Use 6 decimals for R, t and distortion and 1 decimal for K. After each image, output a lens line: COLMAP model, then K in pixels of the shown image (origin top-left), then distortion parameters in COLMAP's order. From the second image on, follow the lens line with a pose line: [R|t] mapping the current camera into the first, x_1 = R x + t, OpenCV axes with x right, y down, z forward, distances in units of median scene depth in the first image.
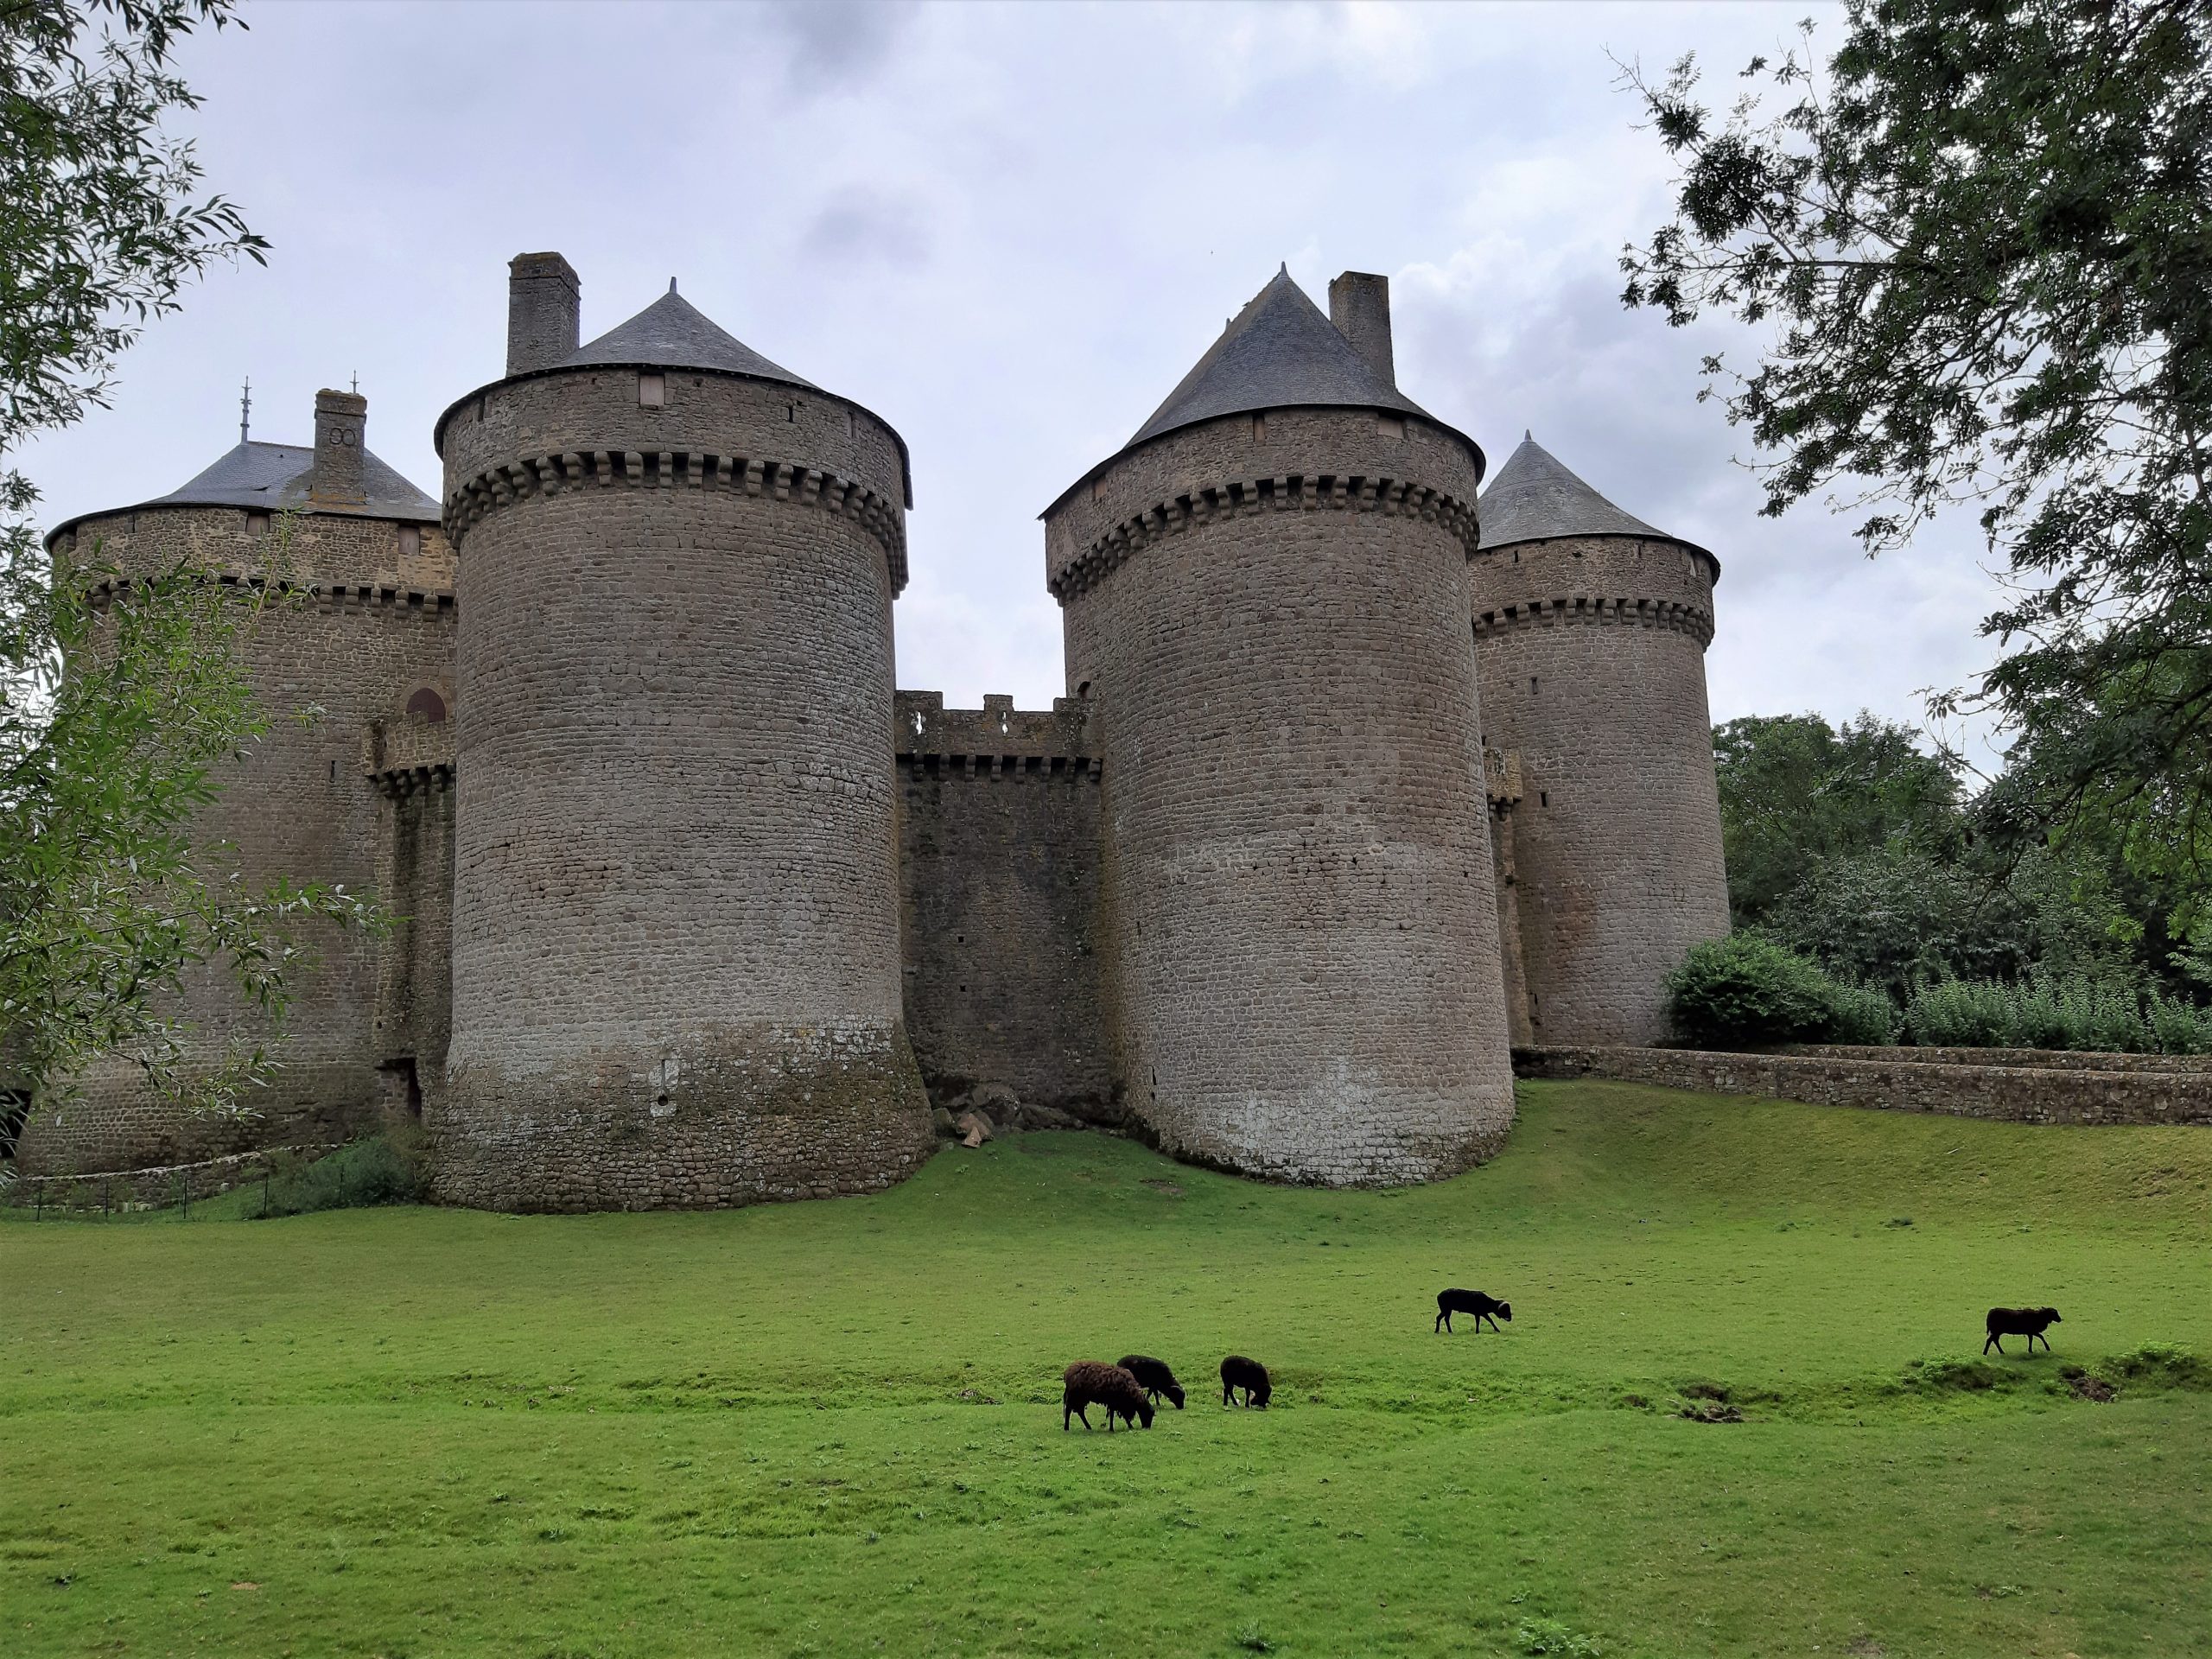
lens RADIAL K [[1761.8, 0, 1120.6], [0, 1761.8, 830.3], [0, 0, 1]] dist [0.107607, -0.255837]
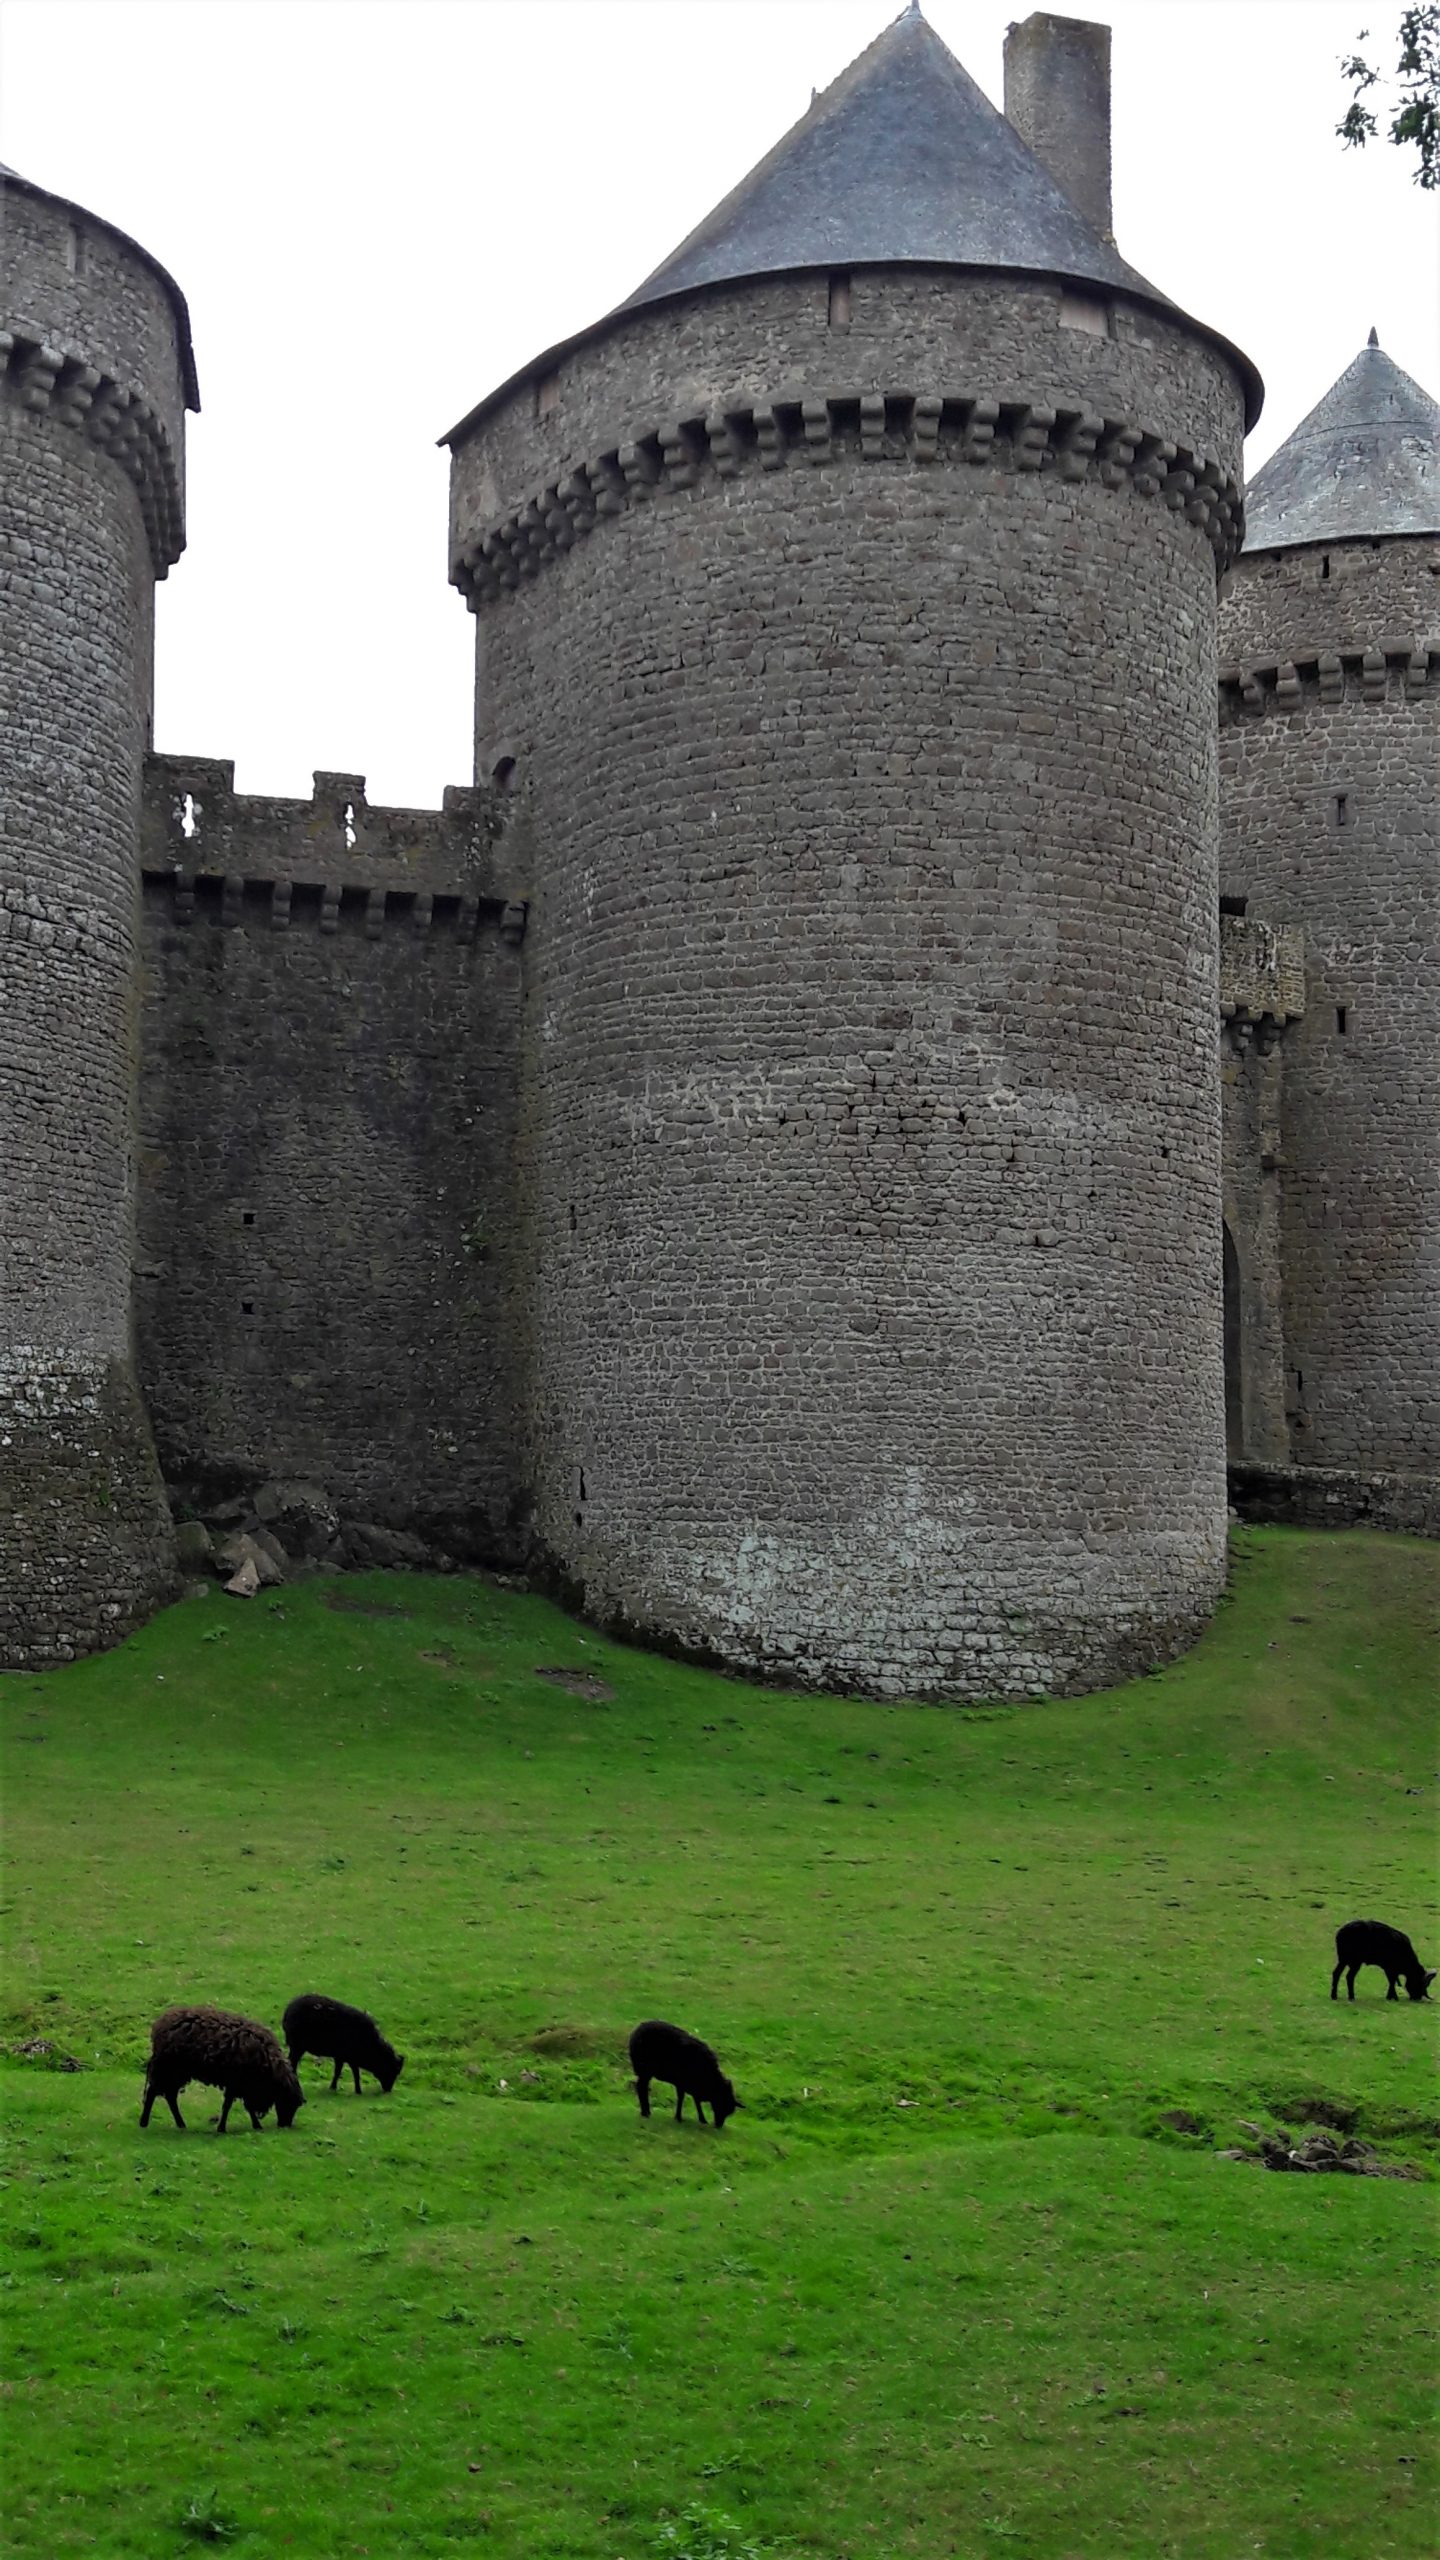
lens RADIAL K [[3215.4, 0, 722.0], [0, 3215.4, 1246.5], [0, 0, 1]] dist [0.228120, -0.793119]
pose [[0.998292, 0.054958, 0.019792, 0.040987], [-0.056200, 0.996038, 0.068912, -0.007971], [-0.015927, -0.069907, 0.997426, -0.006015]]
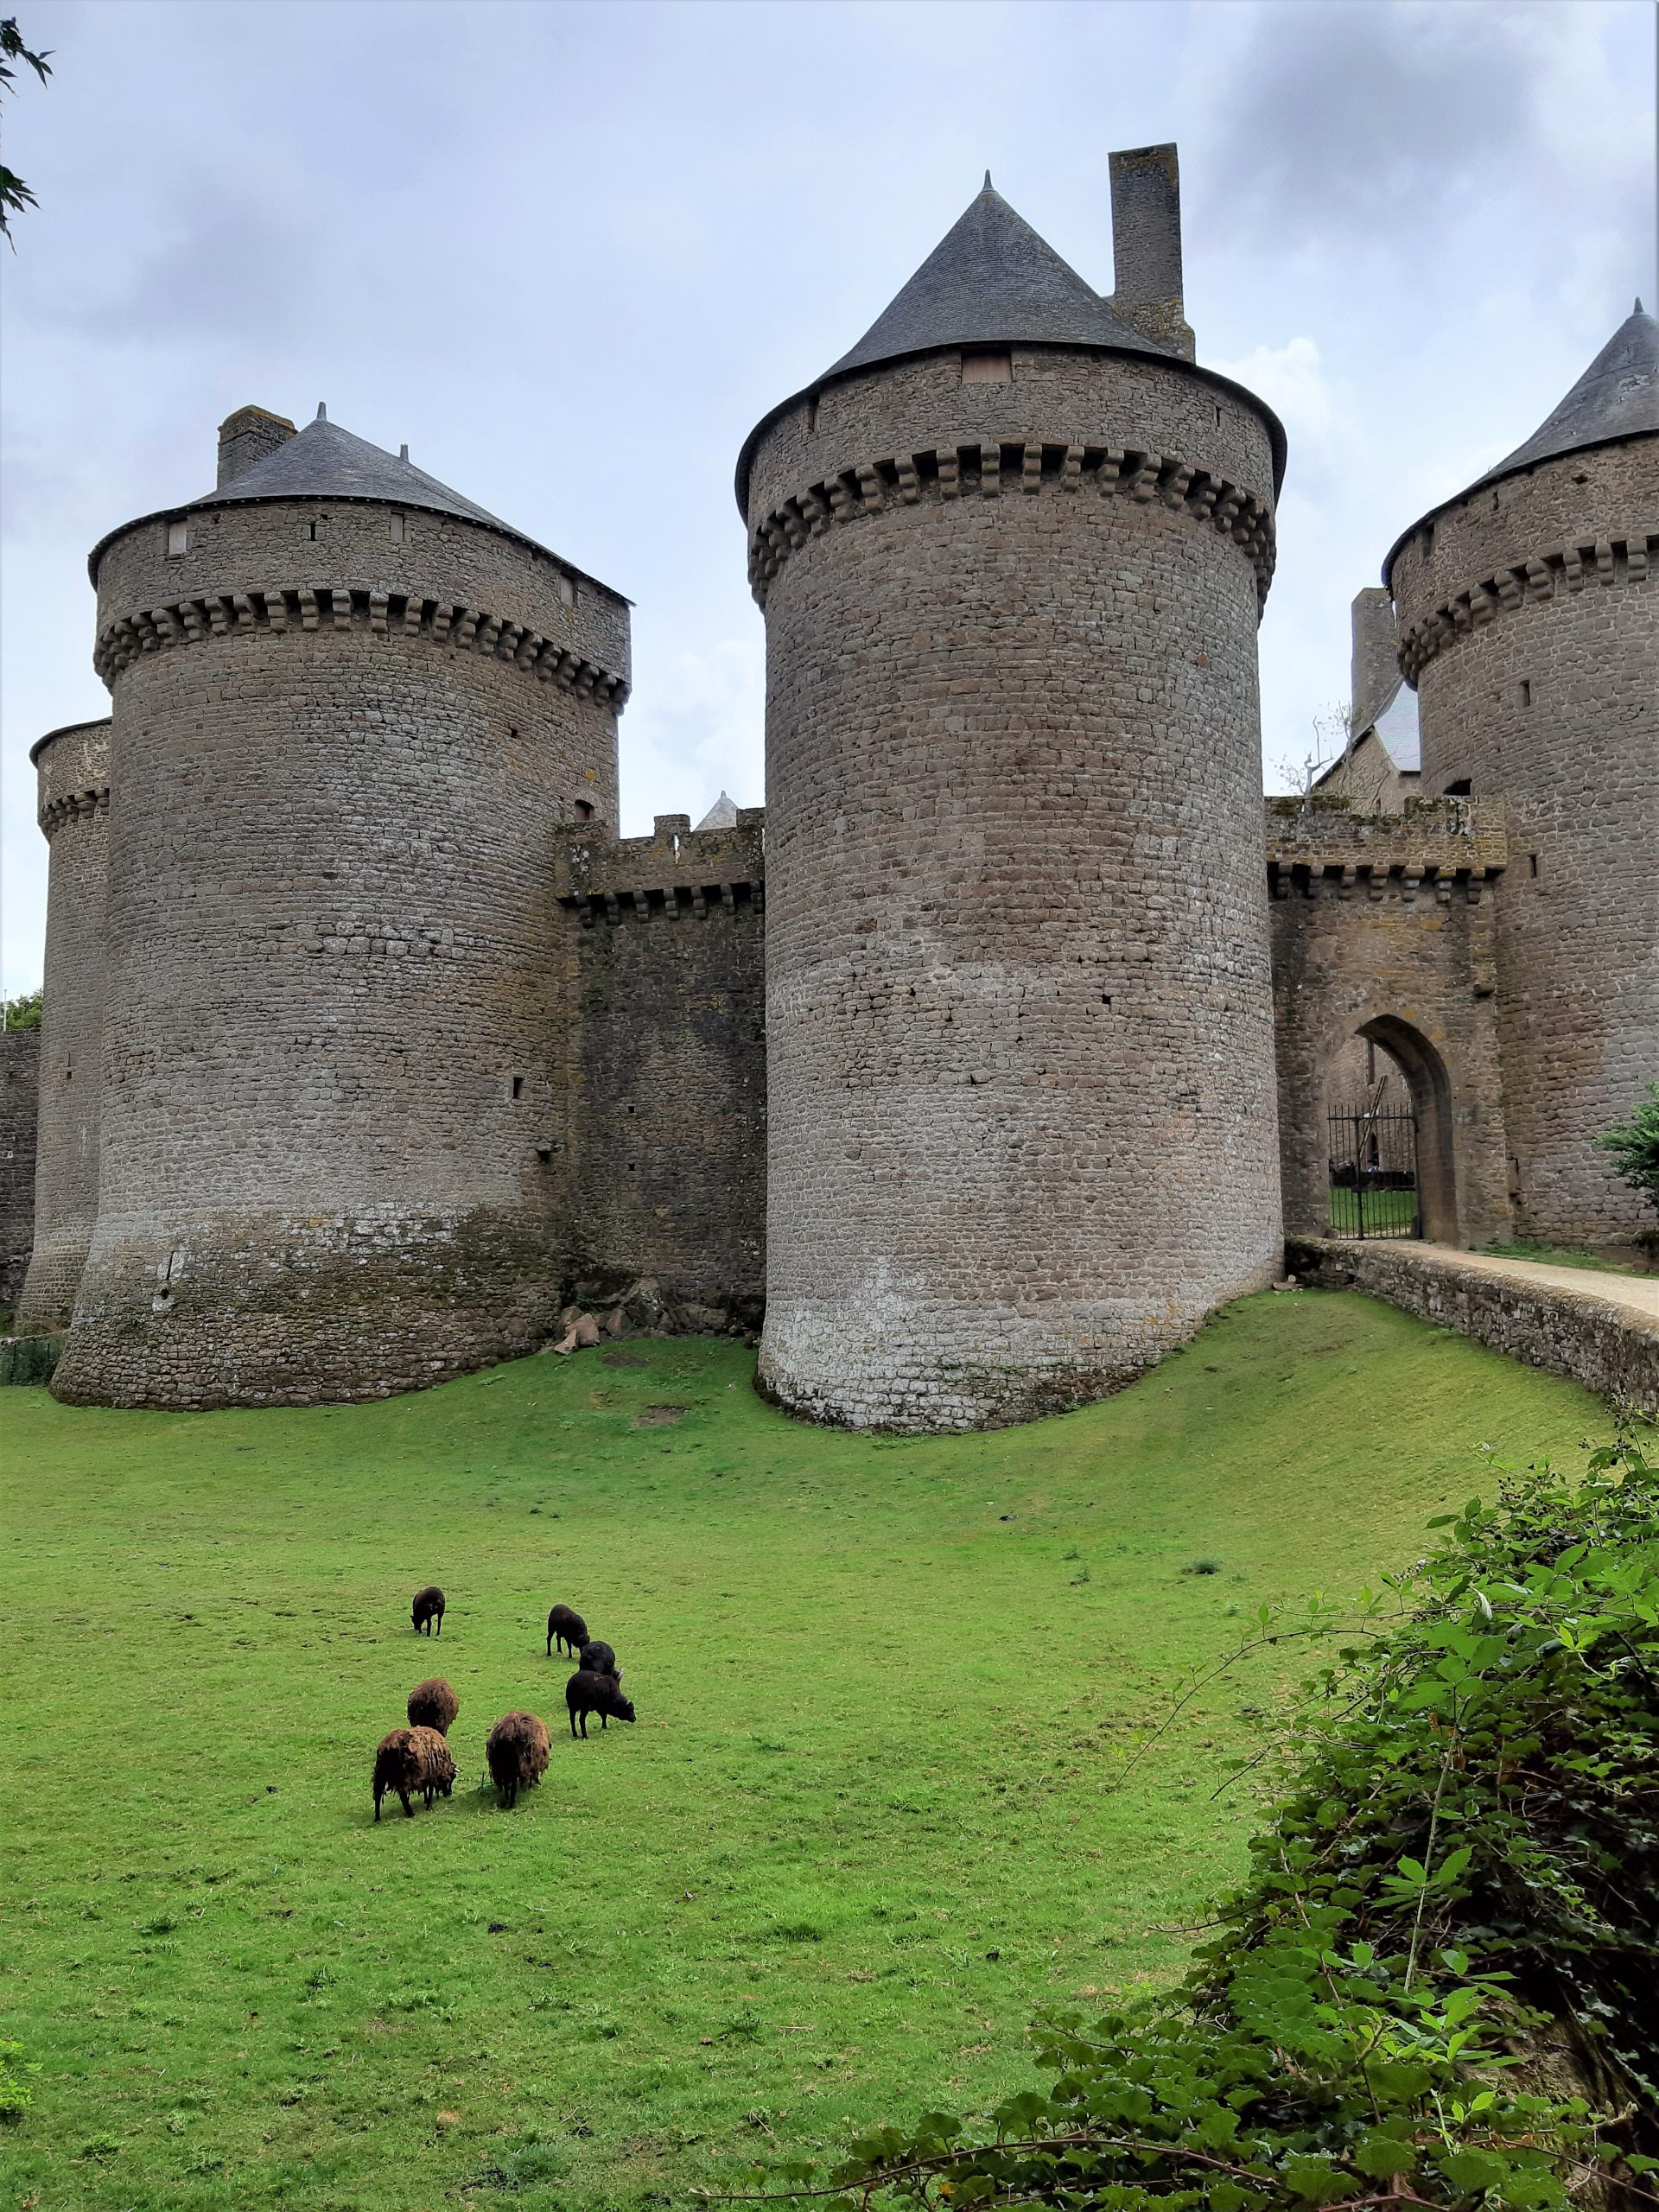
lens RADIAL K [[1867.1, 0, 827.9], [0, 1867.1, 1124.4], [0, 0, 1]] dist [0.118494, -0.328505]
pose [[0.817619, -0.023131, -0.575295, 0.562297], [0.071097, 0.995602, 0.061013, 0.022566], [0.571353, -0.090787, 0.815667, 0.349877]]
